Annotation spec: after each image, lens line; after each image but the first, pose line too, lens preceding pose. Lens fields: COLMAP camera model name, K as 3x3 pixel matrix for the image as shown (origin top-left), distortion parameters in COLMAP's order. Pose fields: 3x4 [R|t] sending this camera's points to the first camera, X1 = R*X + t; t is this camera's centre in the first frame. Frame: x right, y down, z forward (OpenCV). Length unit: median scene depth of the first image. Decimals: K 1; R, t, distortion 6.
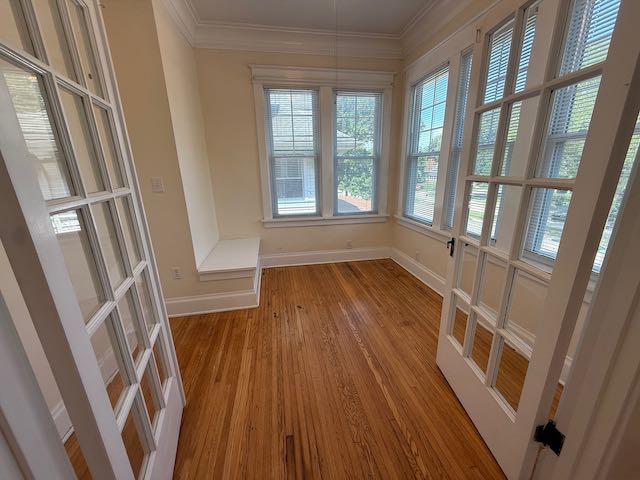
lens RADIAL K [[254.7, 0, 318.9], [0, 254.7, 240.4], [0, 0, 1]] dist [0.000087, -0.000138]
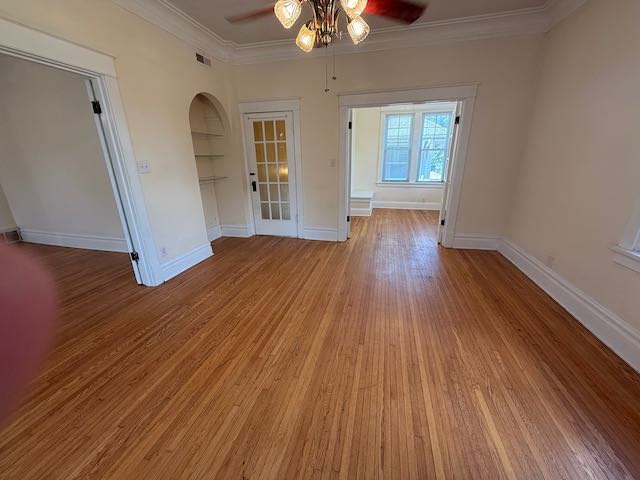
lens RADIAL K [[254.7, 0, 318.9], [0, 254.7, 240.4], [0, 0, 1]] dist [0.000087, -0.000138]
pose [[0.910770, 0.137129, -0.389478, 0.193237], [-0.115193, 0.990176, 0.079254, 0.249468], [0.396520, -0.027317, 0.917620, -0.949914]]
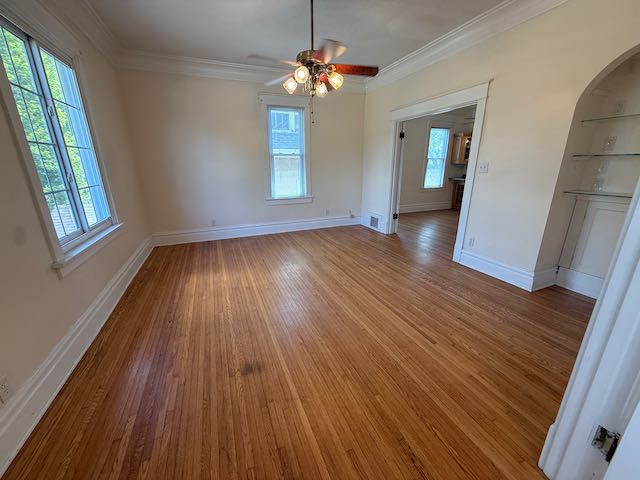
lens RADIAL K [[254.7, 0, 318.9], [0, 254.7, 240.4], [0, 0, 1]] dist [0.000087, -0.000138]
pose [[-0.975763, 0.090485, -0.199244, -0.016953], [-0.029925, 0.846776, 0.531107, -1.524711], [0.216772, 0.524197, -0.823545, 5.579140]]
